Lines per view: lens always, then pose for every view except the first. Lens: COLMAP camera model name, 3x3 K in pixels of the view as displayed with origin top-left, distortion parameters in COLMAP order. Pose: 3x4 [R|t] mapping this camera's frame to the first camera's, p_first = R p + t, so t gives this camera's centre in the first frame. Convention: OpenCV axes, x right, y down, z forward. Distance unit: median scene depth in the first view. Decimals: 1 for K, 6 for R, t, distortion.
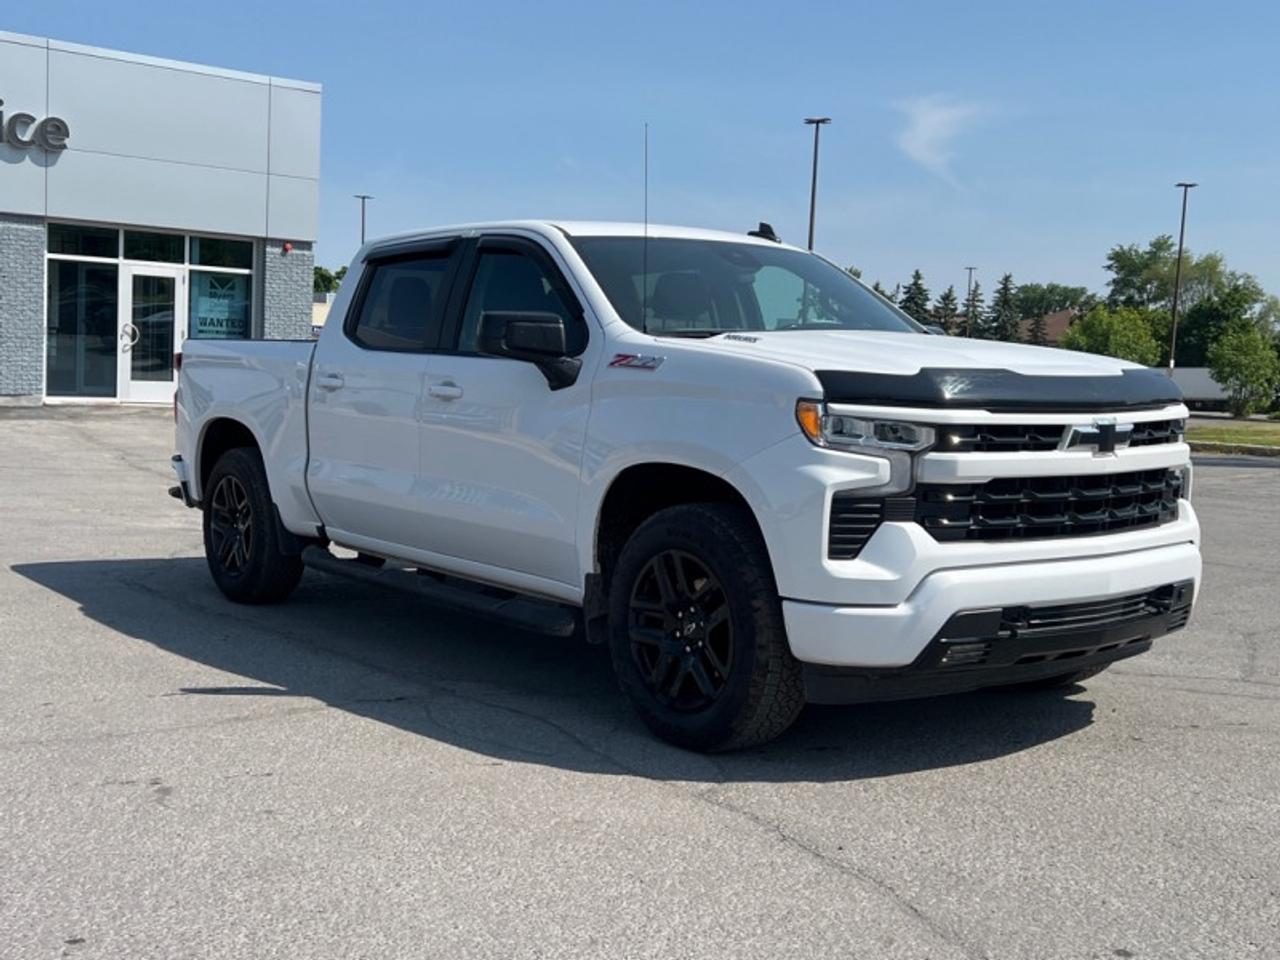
lens RADIAL K [[1474.5, 0, 692.0], [0, 1474.5, 483.8], [0, 0, 1]] dist [0.119745, -0.212368]
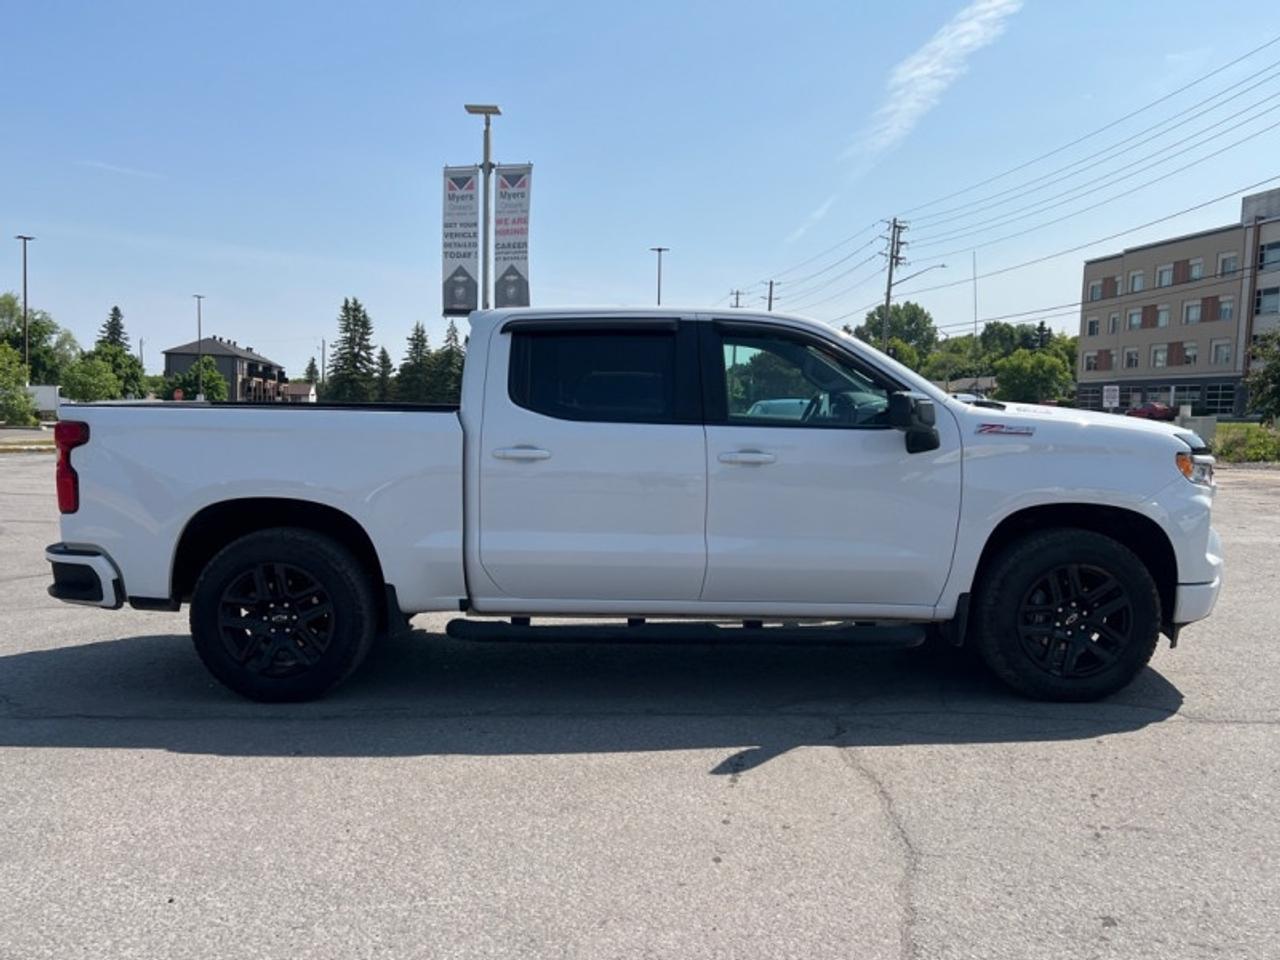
lens RADIAL K [[1115.9, 0, 582.3], [0, 1115.9, 482.5], [0, 0, 1]] dist [0.015446, 0.010747]
pose [[0.622089, -0.078787, 0.778973, -0.242287], [0.067833, 0.996607, 0.046628, -0.024451], [-0.780003, 0.023833, 0.625322, 0.150330]]
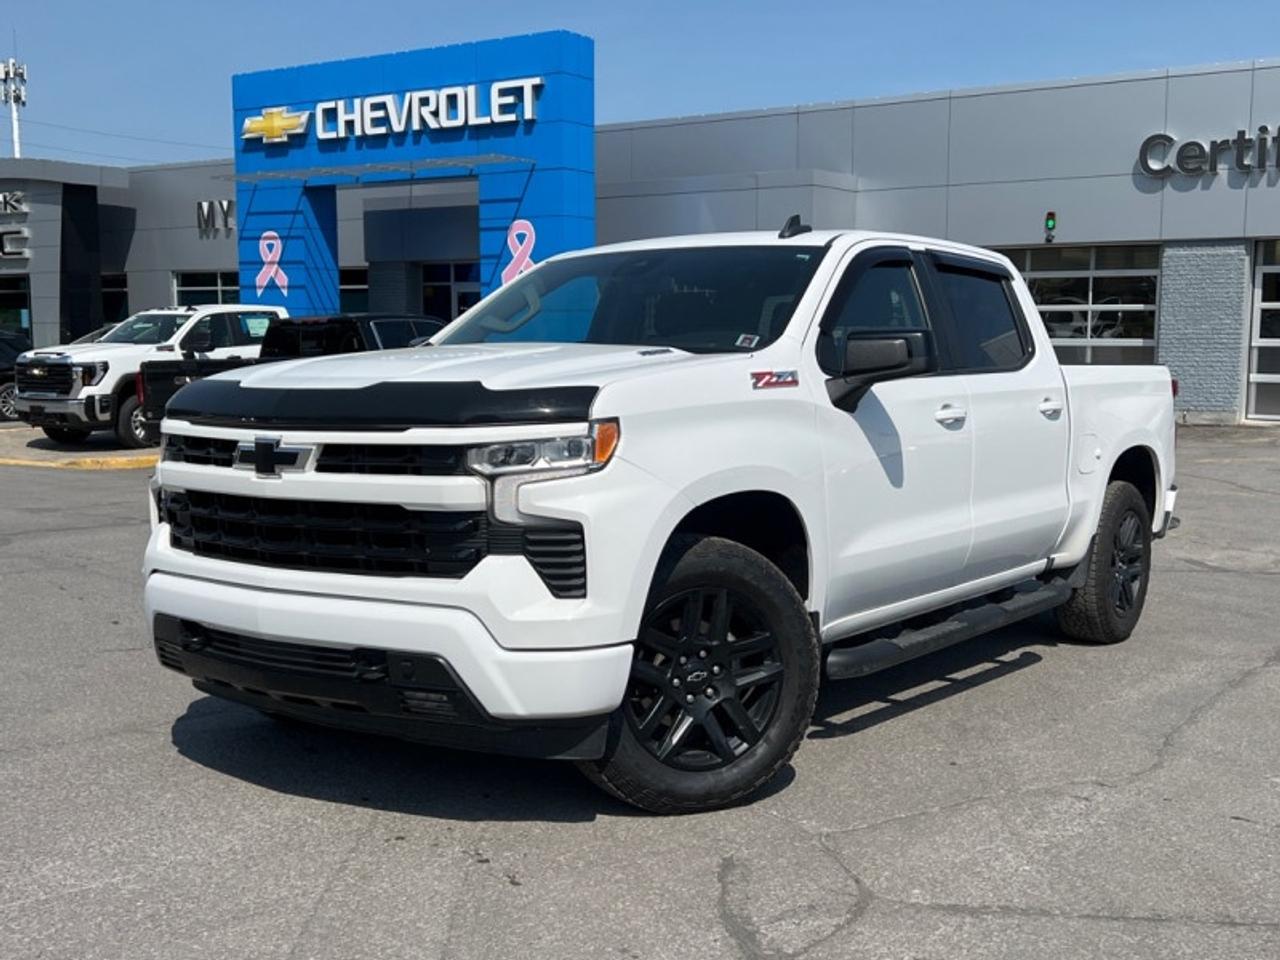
lens RADIAL K [[1474.5, 0, 692.0], [0, 1474.5, 483.8], [0, 0, 1]] dist [0.119745, -0.212368]
pose [[0.279655, 0.055544, -0.958493, 0.252529], [-0.079856, 0.996212, 0.034431, -0.013897], [0.956774, 0.066912, 0.283031, 0.207834]]
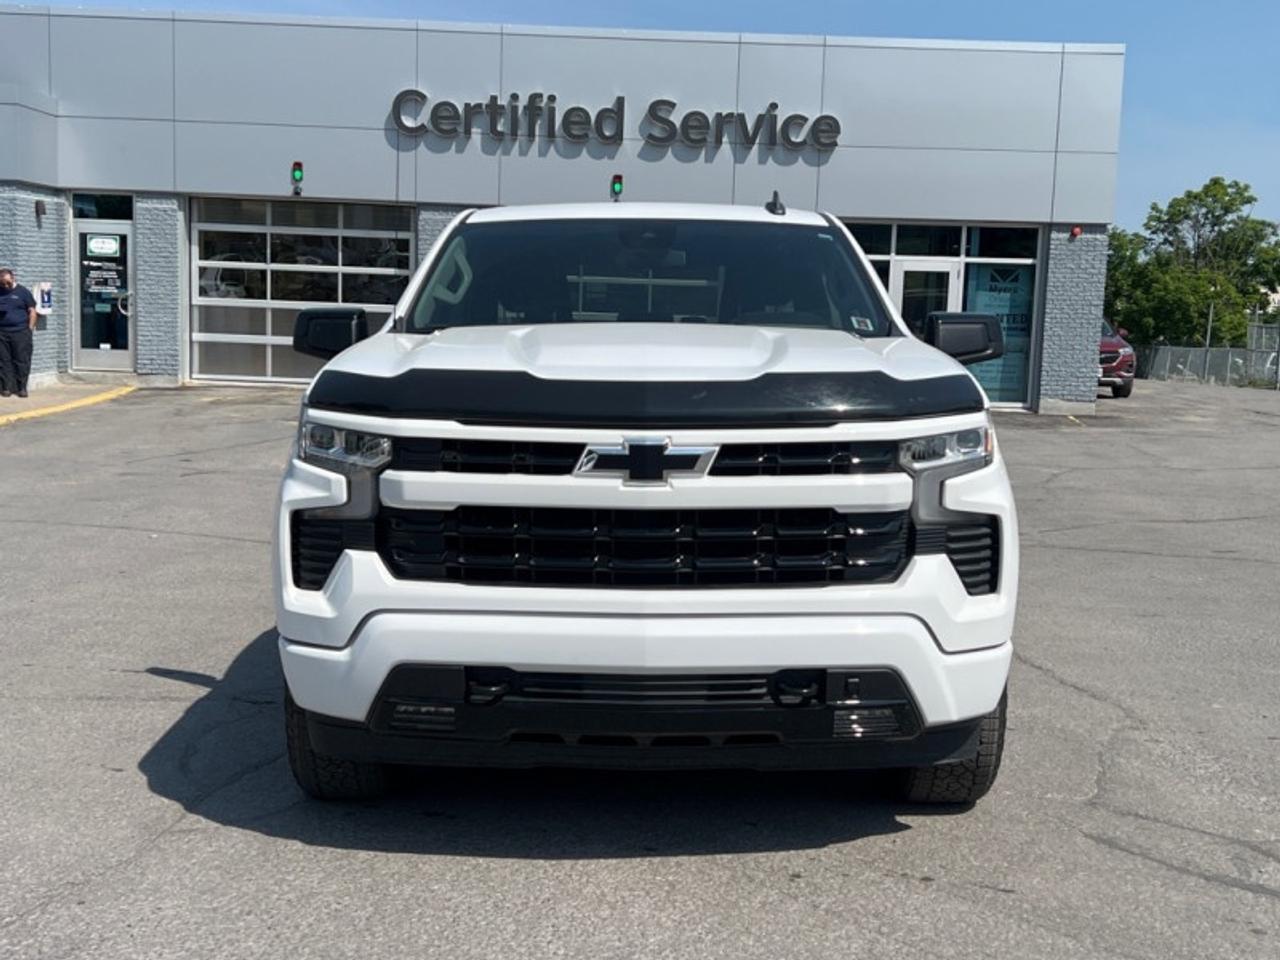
lens RADIAL K [[1634.3, 0, 640.0], [0, 1634.3, 480.0], [0, 0, 1]] dist [0.239858, -0.795365]
pose [[0.784749, 0.043748, -0.618268, 0.167117], [-0.049568, 0.998741, 0.007755, -0.005880], [0.617829, 0.024561, 0.785929, 0.070302]]
